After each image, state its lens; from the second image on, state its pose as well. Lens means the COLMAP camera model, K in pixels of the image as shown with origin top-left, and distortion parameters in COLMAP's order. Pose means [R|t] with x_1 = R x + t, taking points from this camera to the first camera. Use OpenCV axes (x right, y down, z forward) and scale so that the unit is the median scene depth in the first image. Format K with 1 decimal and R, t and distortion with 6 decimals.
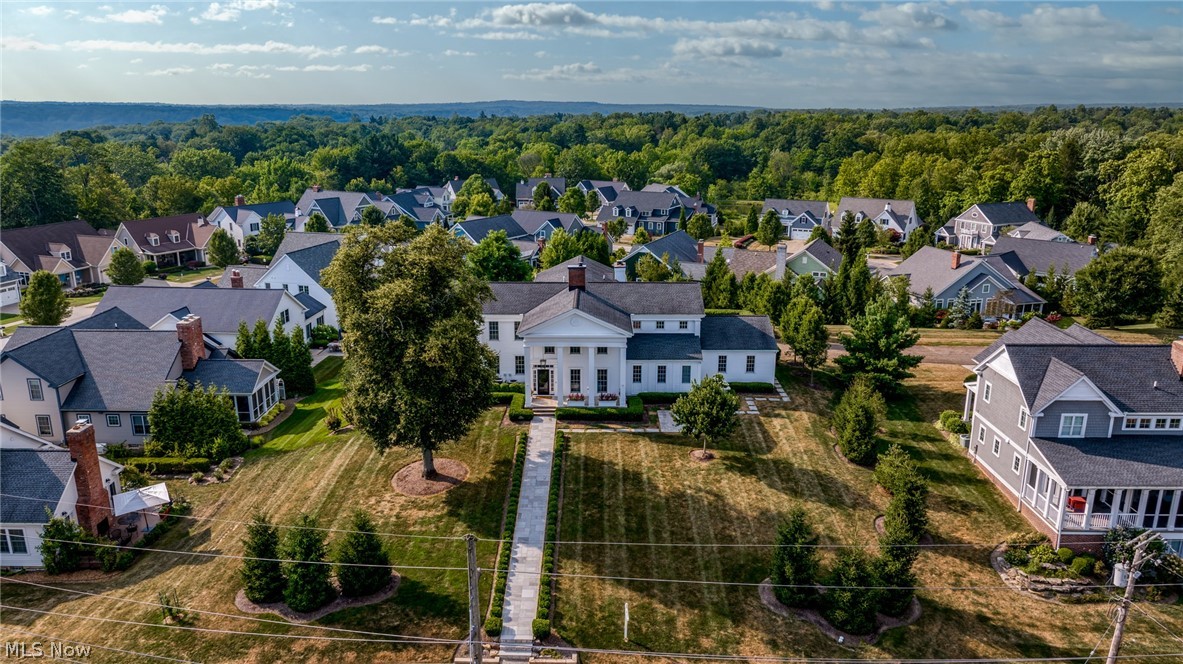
lens RADIAL K [[837.8, 0, 592.1], [0, 837.8, 330.9], [0, 0, 1]] dist [-0.001393, 0.001198]
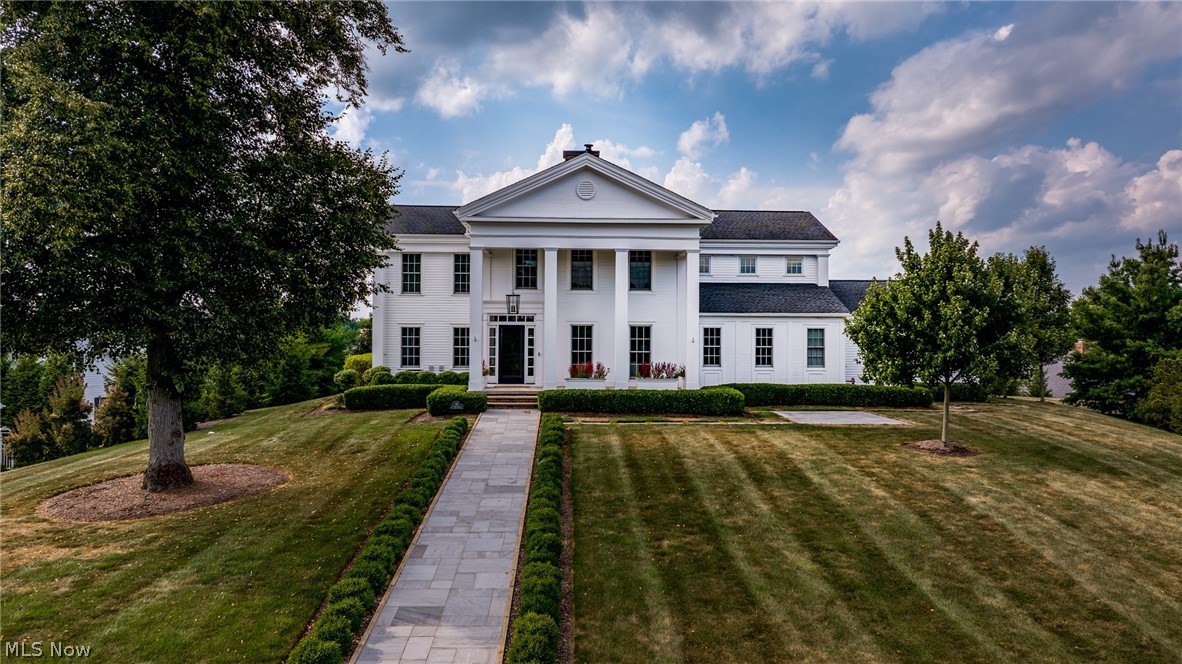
lens RADIAL K [[837.1, 0, 587.9], [0, 837.1, 334.0], [0, 0, 1]] dist [-0.001393, 0.001198]
pose [[0.999342, 0.007548, 0.035483, -0.032819], [0.002355, 0.962556, -0.271074, 0.174342], [-0.036201, 0.270979, 0.961904, 0.558875]]
